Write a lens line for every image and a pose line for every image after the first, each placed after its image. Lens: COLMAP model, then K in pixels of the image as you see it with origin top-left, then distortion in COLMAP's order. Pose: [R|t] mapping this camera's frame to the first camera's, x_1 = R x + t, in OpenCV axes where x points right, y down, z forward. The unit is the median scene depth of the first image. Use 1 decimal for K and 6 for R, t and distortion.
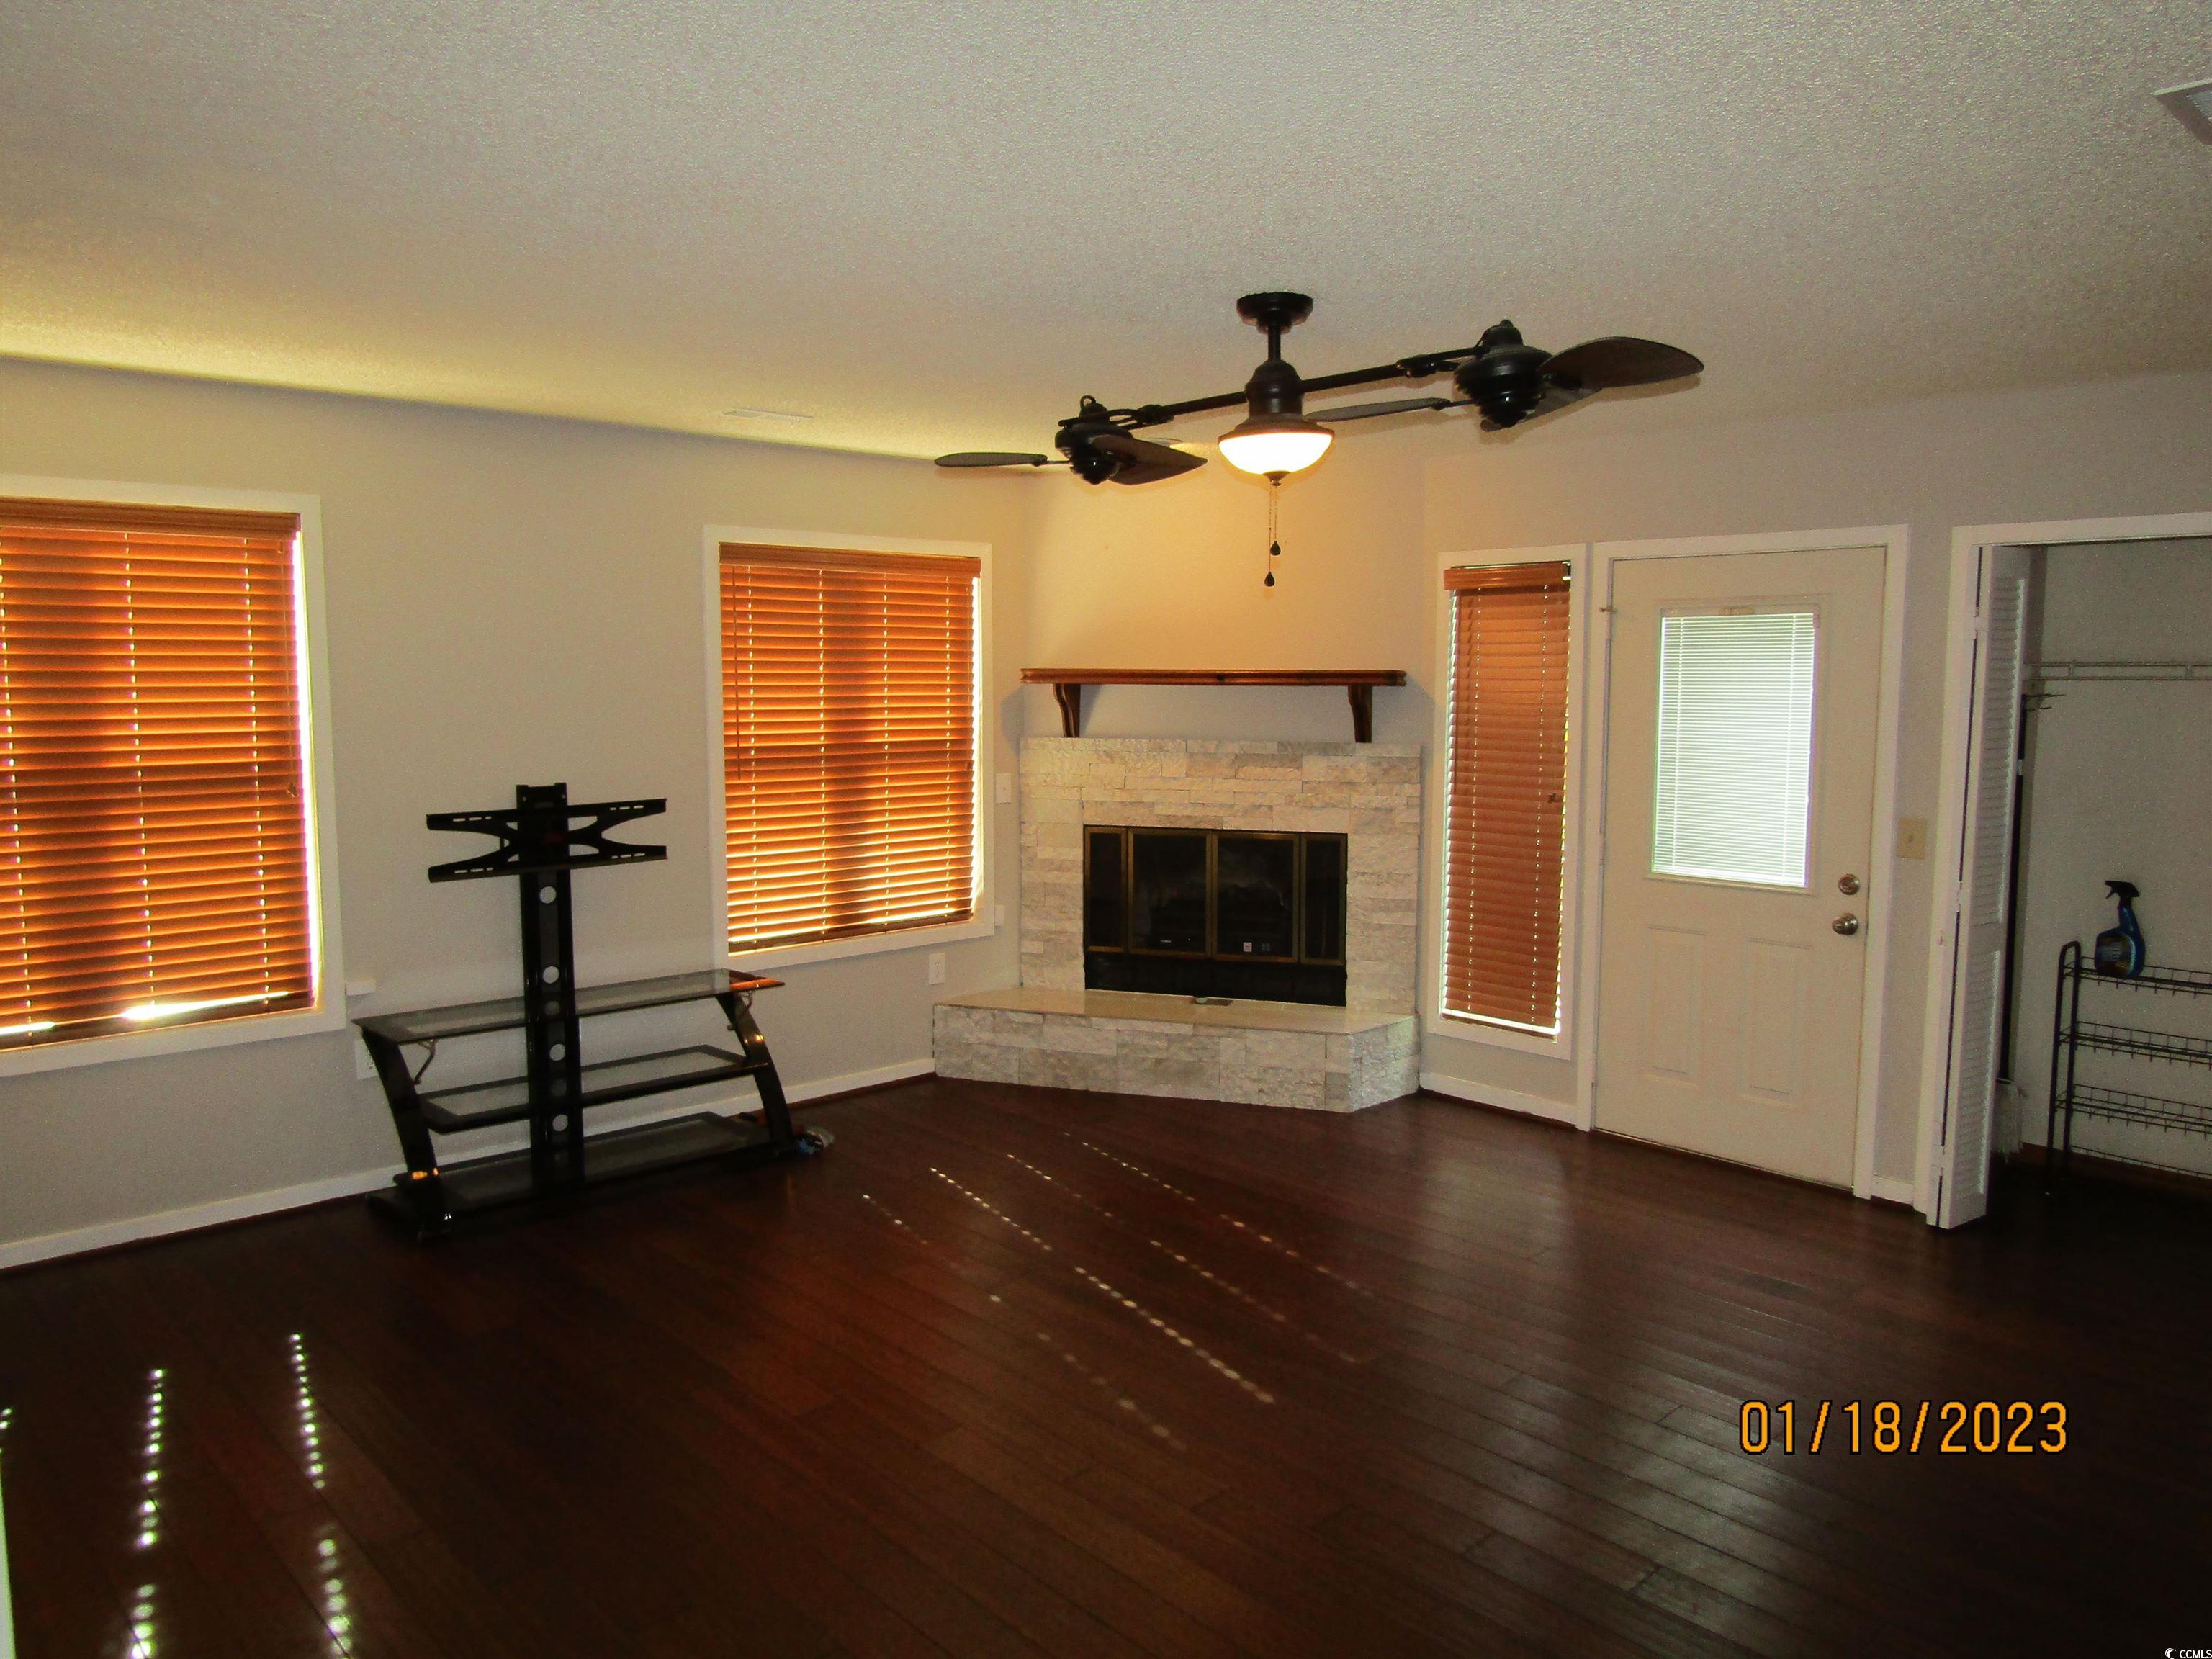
lens RADIAL K [[1581.4, 0, 1116.0], [0, 1581.4, 835.1], [0, 0, 1]] dist [0.002063, 0.001194]
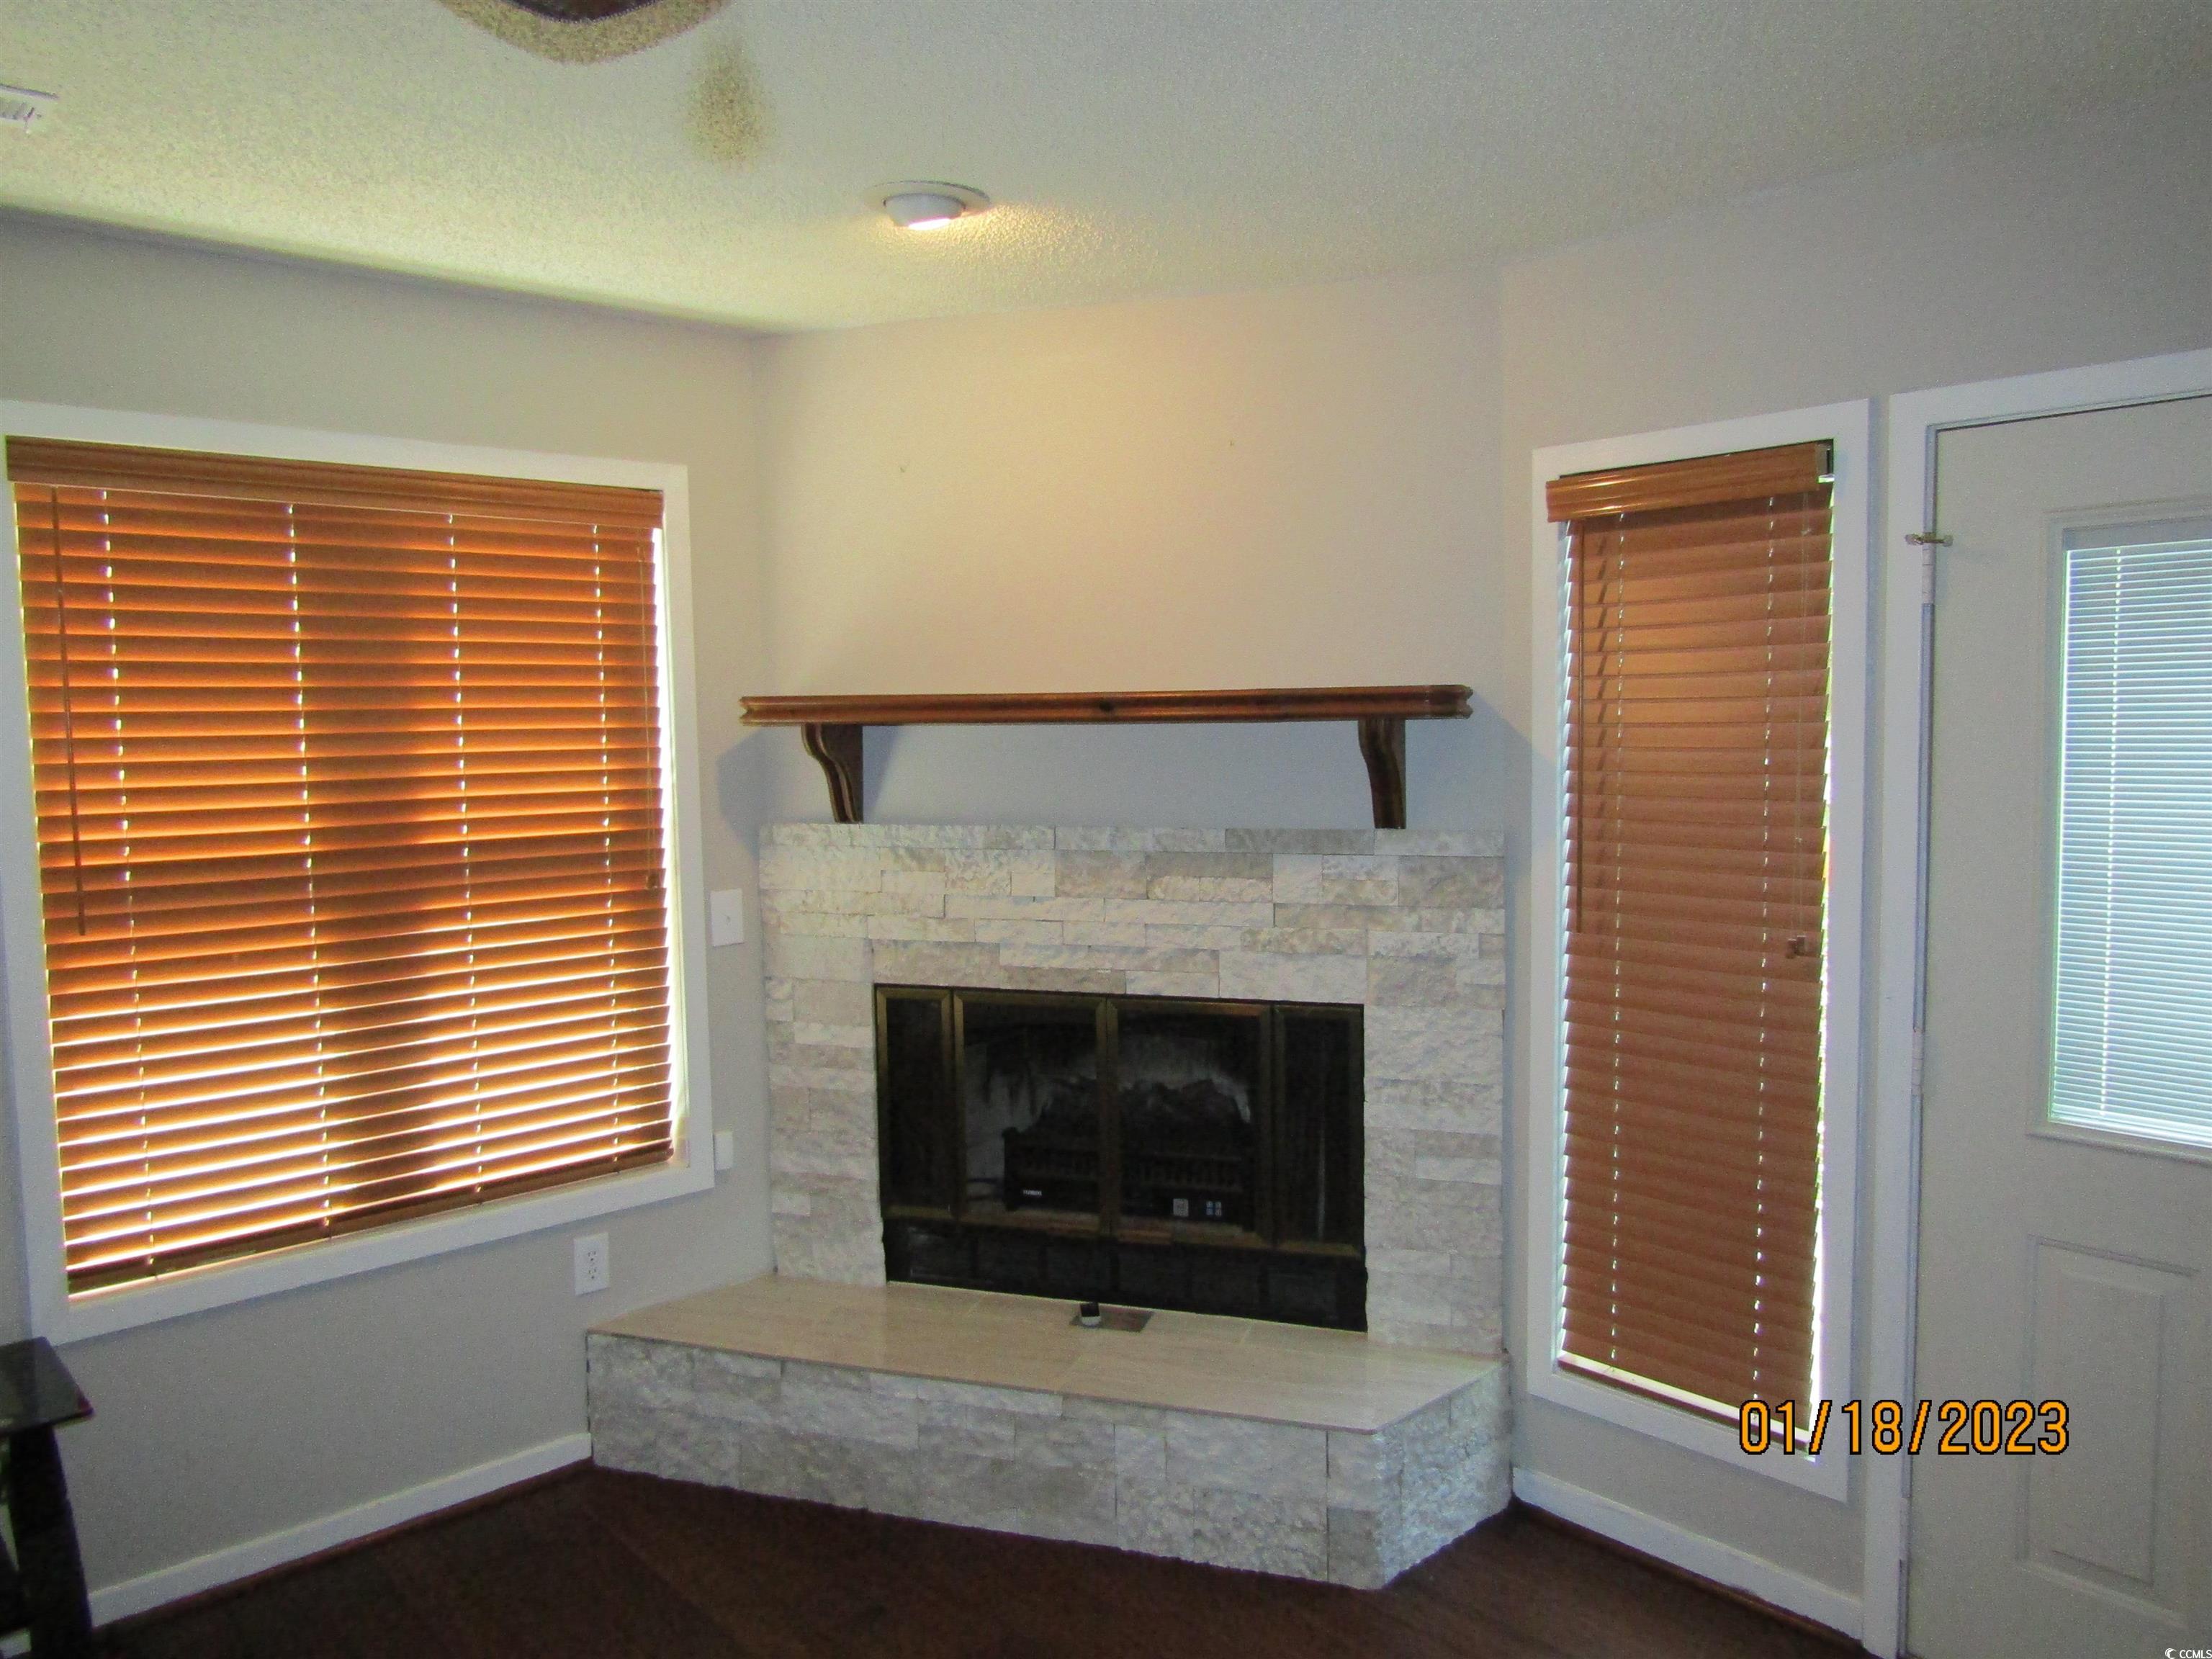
lens RADIAL K [[1560.6, 0, 1106.0], [0, 1560.6, 829.5], [0, 0, 1]] dist [-0.021018, 0.002639]
pose [[0.999731, -0.015730, -0.017060, 0.075648], [0.015196, 0.999404, -0.031002, -0.045623], [0.017538, 0.030735, 0.999374, 0.512797]]
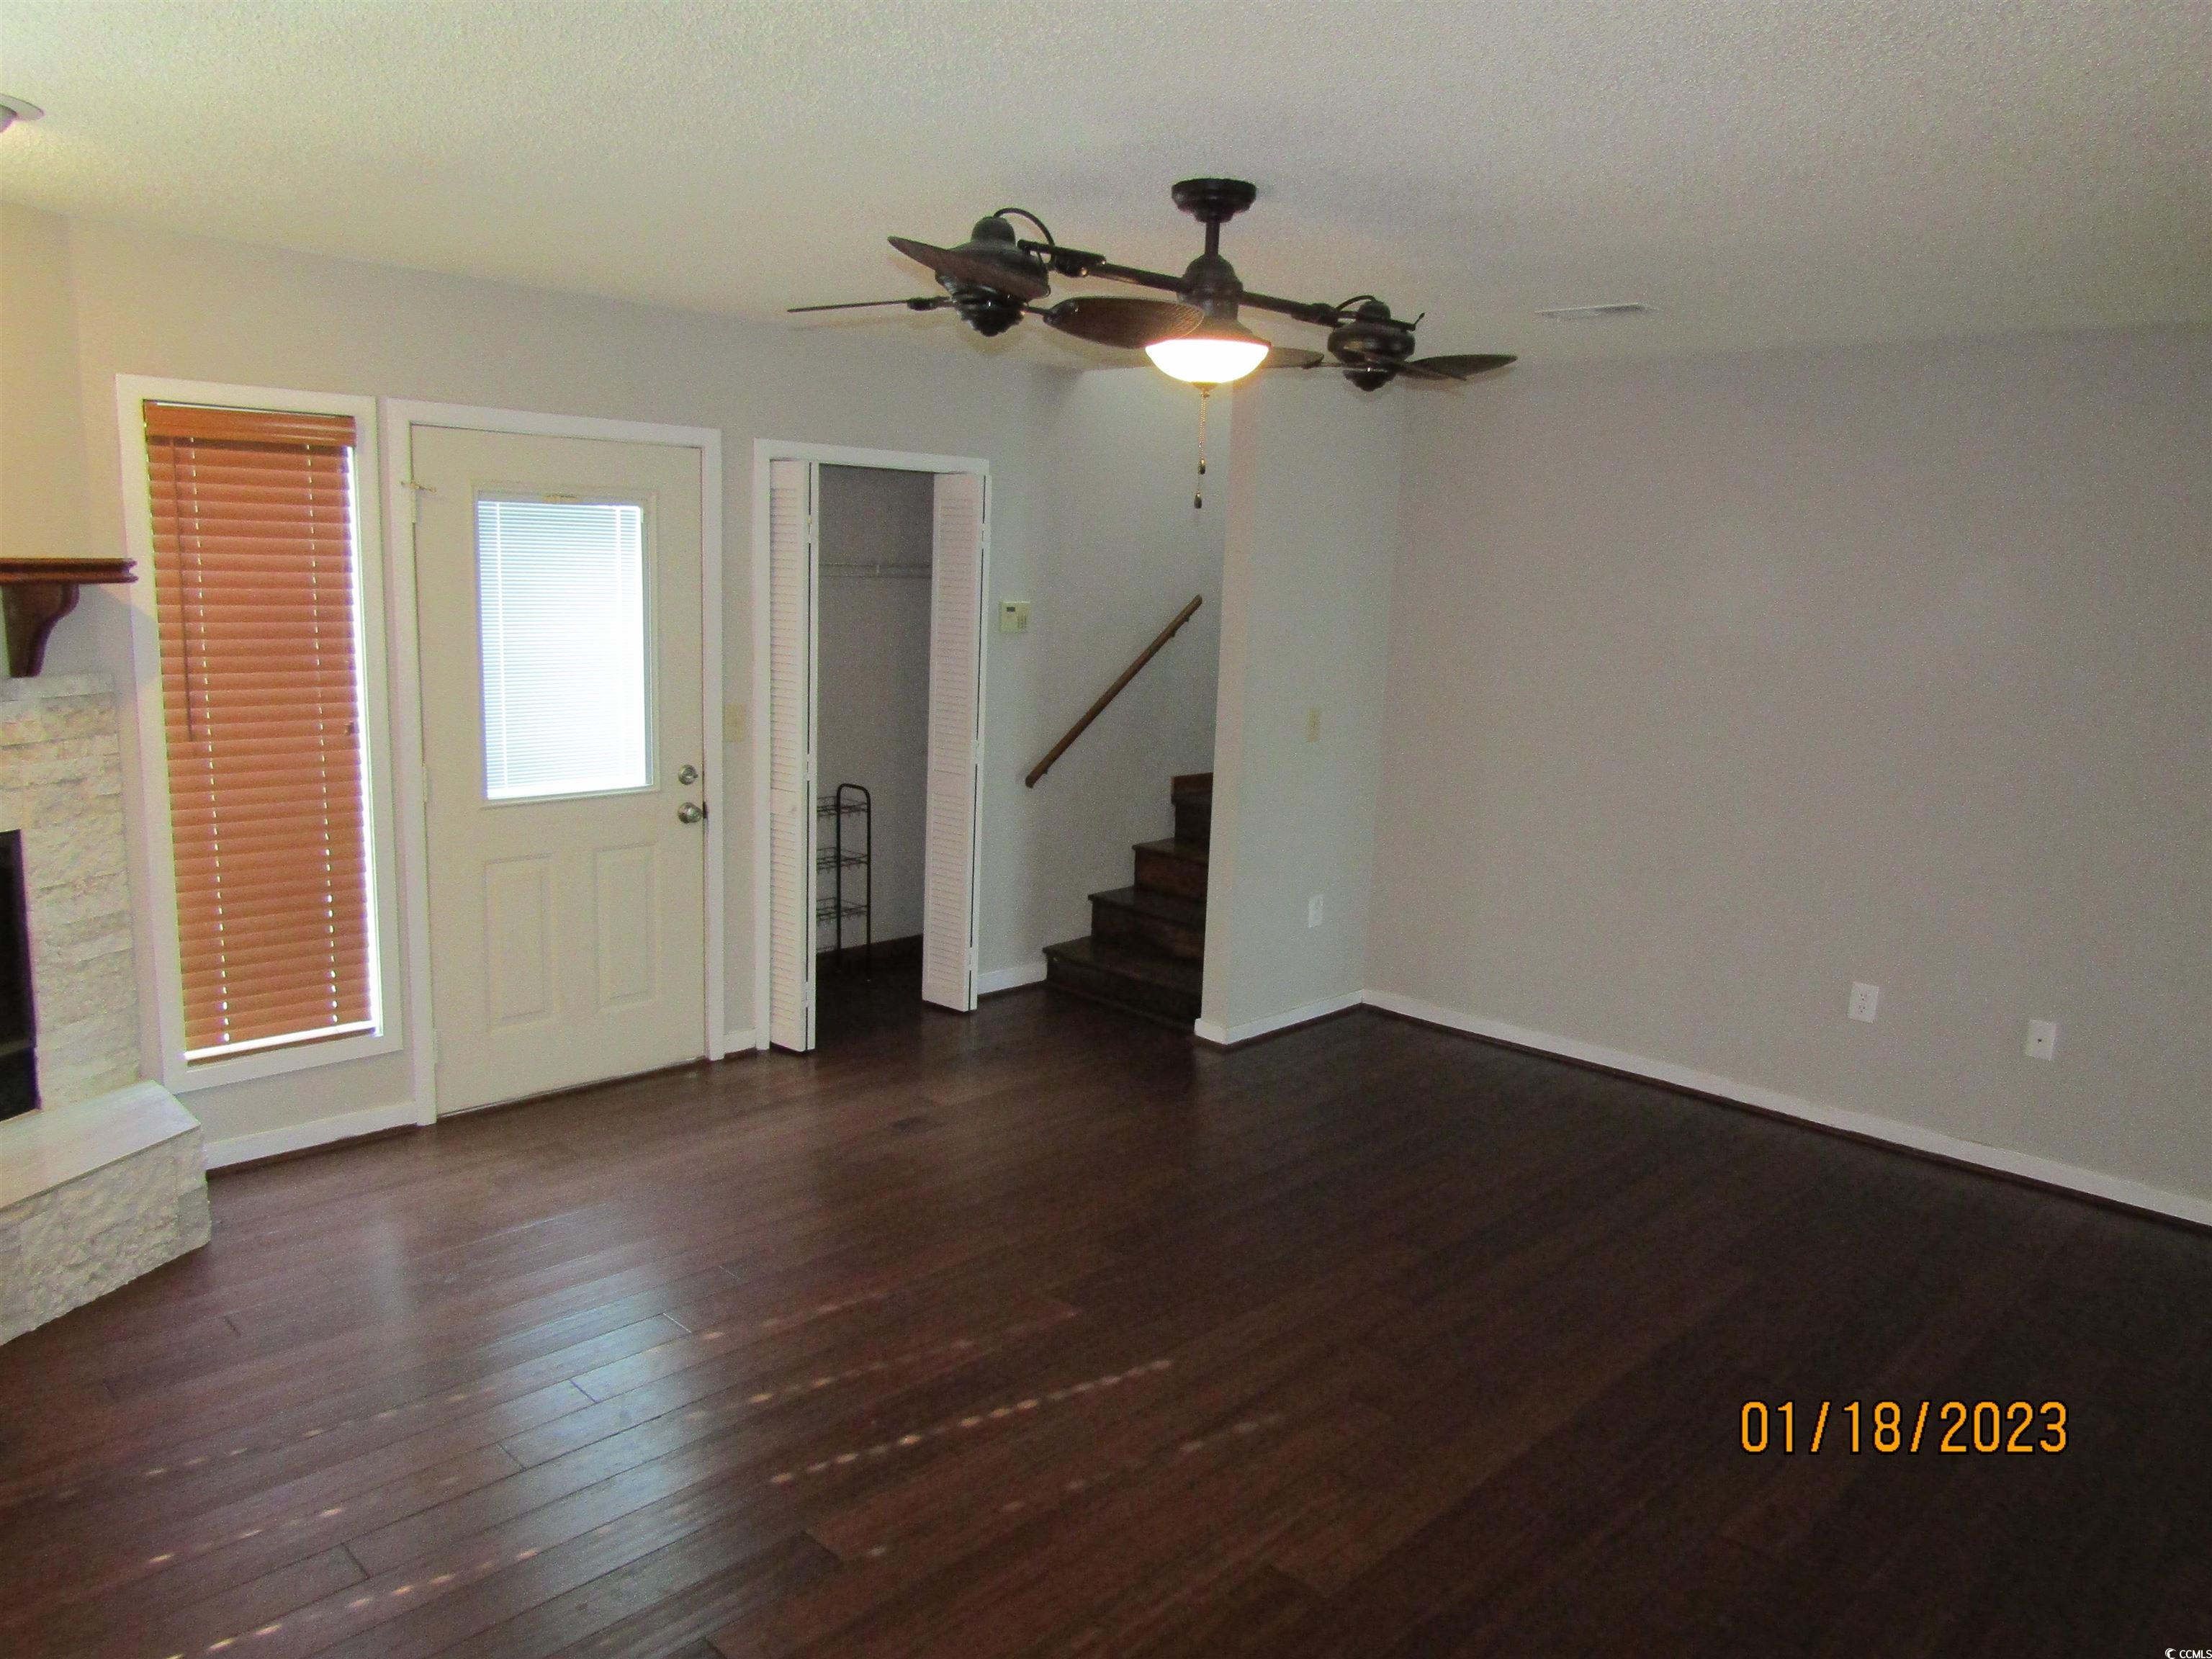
lens RADIAL K [[1556.7, 0, 1110.0], [0, 1556.7, 841.7], [0, 0, 1]] dist [-0.017759, 0.000264]
pose [[-0.046978, -0.180496, 0.982453, -0.472262], [0.067995, 0.980680, 0.183422, -0.079563], [-0.996579, 0.075418, -0.033798, 0.636814]]
